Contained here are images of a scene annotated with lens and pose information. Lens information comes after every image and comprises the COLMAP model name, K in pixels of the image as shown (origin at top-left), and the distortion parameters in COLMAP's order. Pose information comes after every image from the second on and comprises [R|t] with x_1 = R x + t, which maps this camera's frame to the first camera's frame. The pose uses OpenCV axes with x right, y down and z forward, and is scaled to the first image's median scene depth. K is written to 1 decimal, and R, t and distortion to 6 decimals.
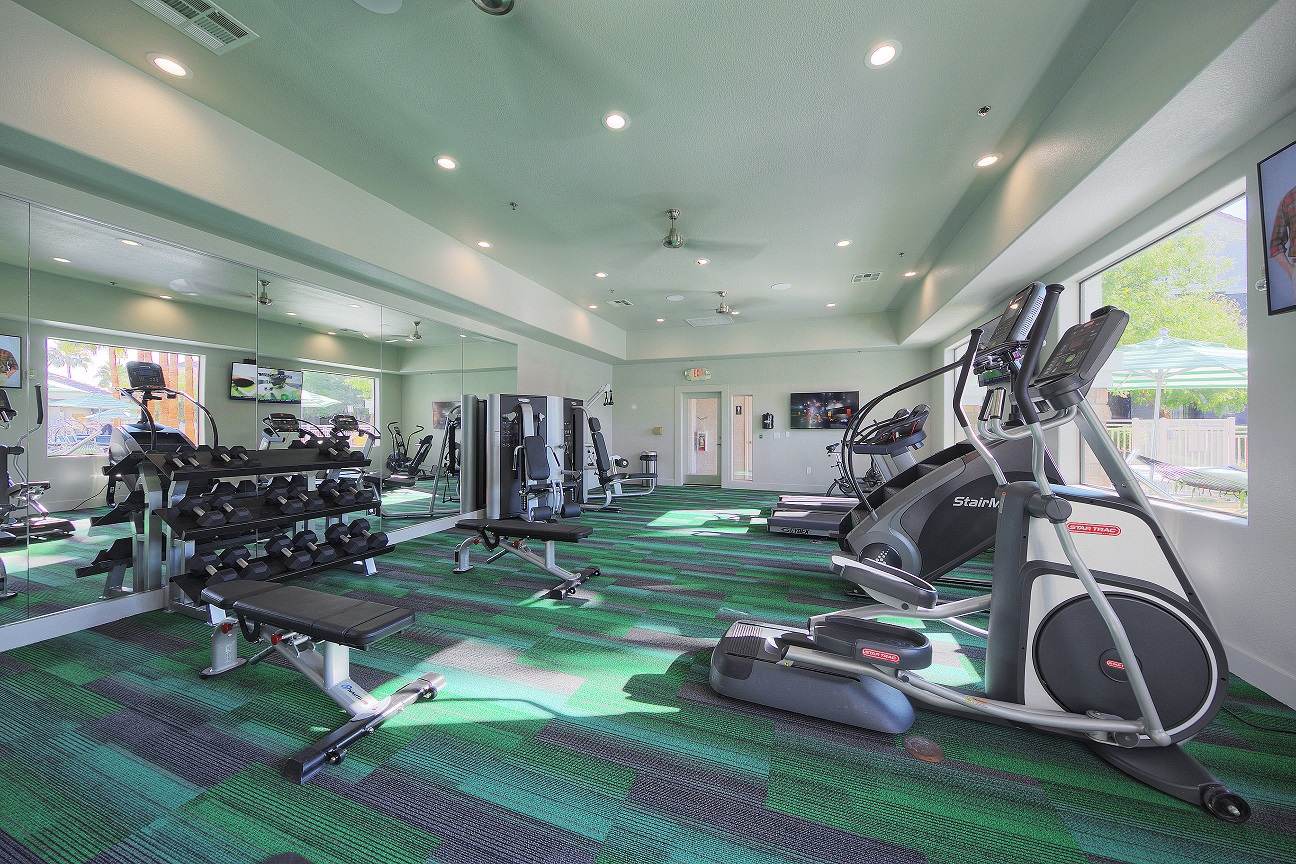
lens RADIAL K [[425.3, 0, 654.3], [0, 425.3, 428.6], [0, 0, 1]] dist [-0.003126, -0.000212]
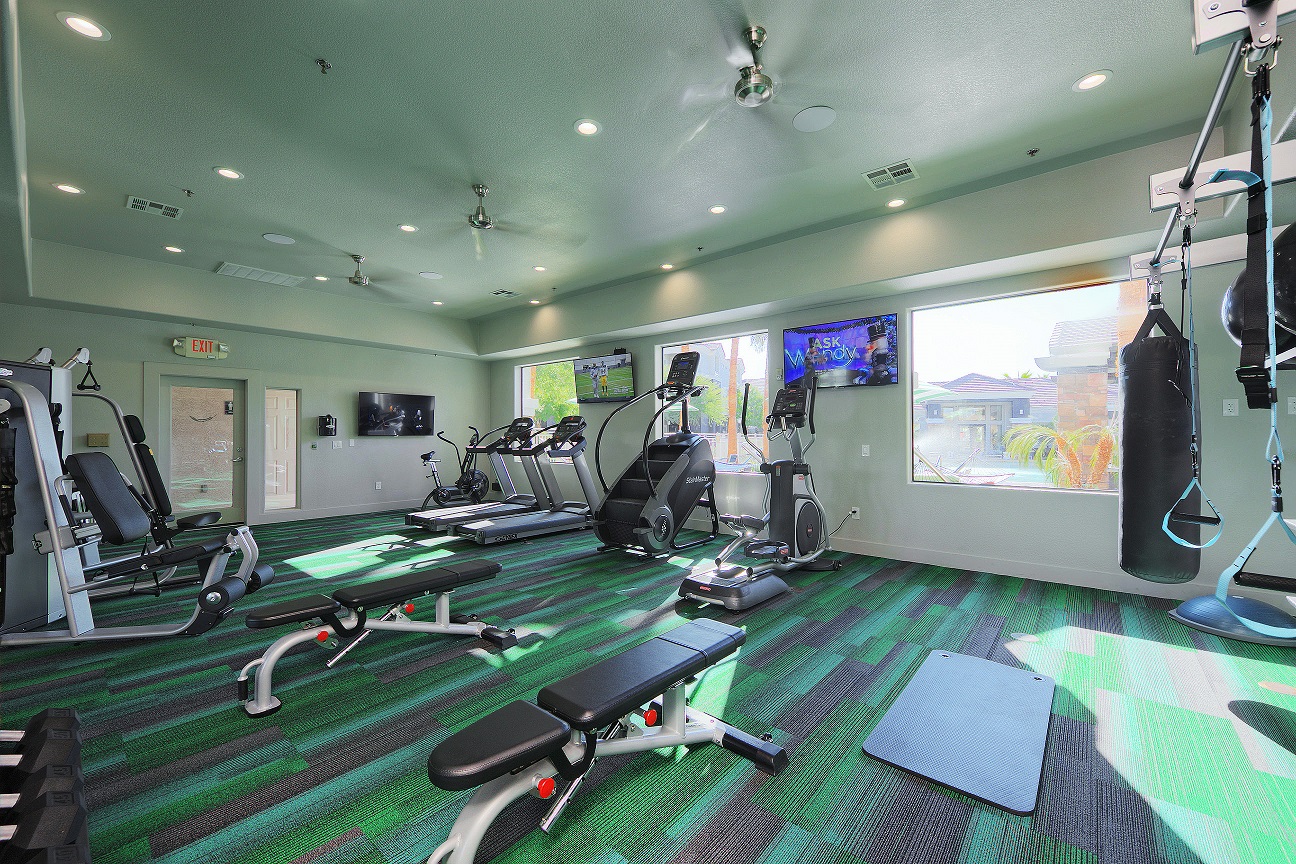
lens RADIAL K [[493.6, 0, 648.4], [0, 493.6, 434.9], [0, 0, 1]] dist [-0.000014, -0.000133]
pose [[0.377683, 0.001204, 0.925934, -0.882329], [-0.000068, 0.999999, -0.001272, -0.002025], [-0.925935, 0.000417, 0.377683, 0.350529]]
